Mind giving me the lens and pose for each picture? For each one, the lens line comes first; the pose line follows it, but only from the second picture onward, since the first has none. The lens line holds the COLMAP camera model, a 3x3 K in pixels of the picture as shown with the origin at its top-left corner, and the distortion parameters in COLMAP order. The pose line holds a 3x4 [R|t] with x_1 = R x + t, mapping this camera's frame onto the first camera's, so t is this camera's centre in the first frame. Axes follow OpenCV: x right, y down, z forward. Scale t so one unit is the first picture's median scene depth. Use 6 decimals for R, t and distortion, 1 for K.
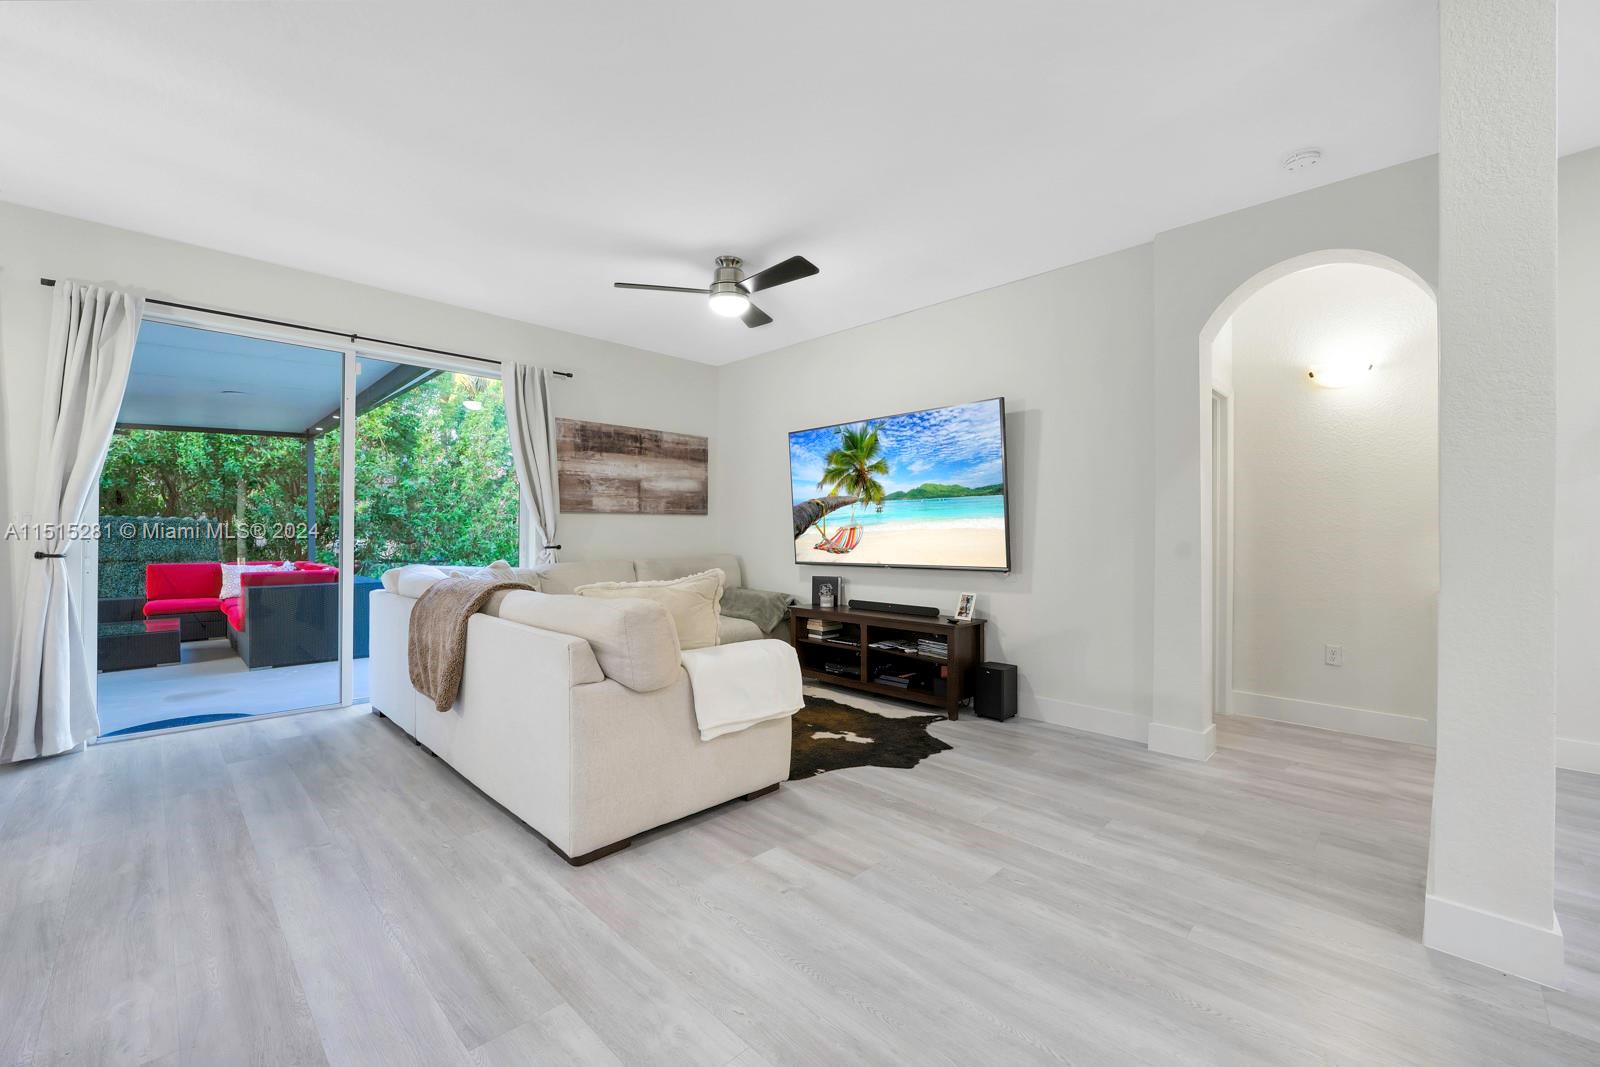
lens RADIAL K [[649.9, 0, 800.7], [0, 649.9, 535.0], [0, 0, 1]] dist [-0.009866, -0.000330]
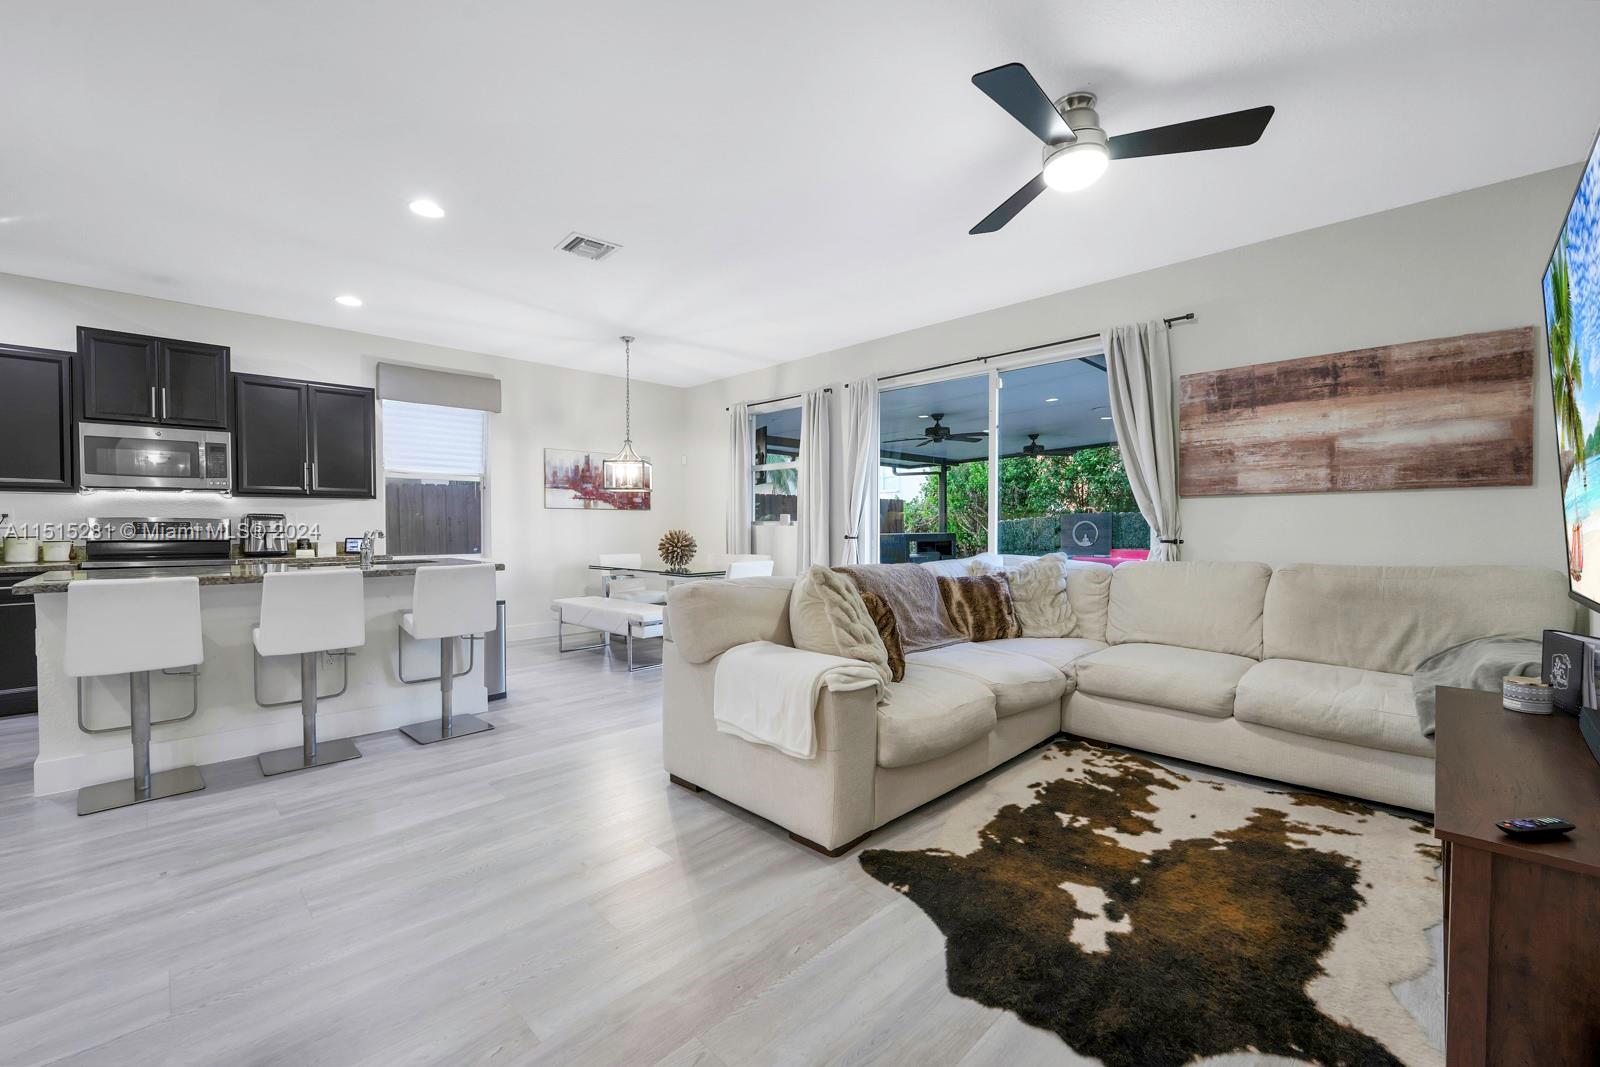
lens RADIAL K [[651.5, 0, 801.3], [0, 651.5, 533.6], [0, 0, 1]] dist [-0.005169, -0.003785]
pose [[-0.005750, 0.009763, -0.999936, 0.417650], [-0.001822, 0.999951, 0.009773, 0.002274], [0.999982, 0.001878, -0.005732, 0.556927]]
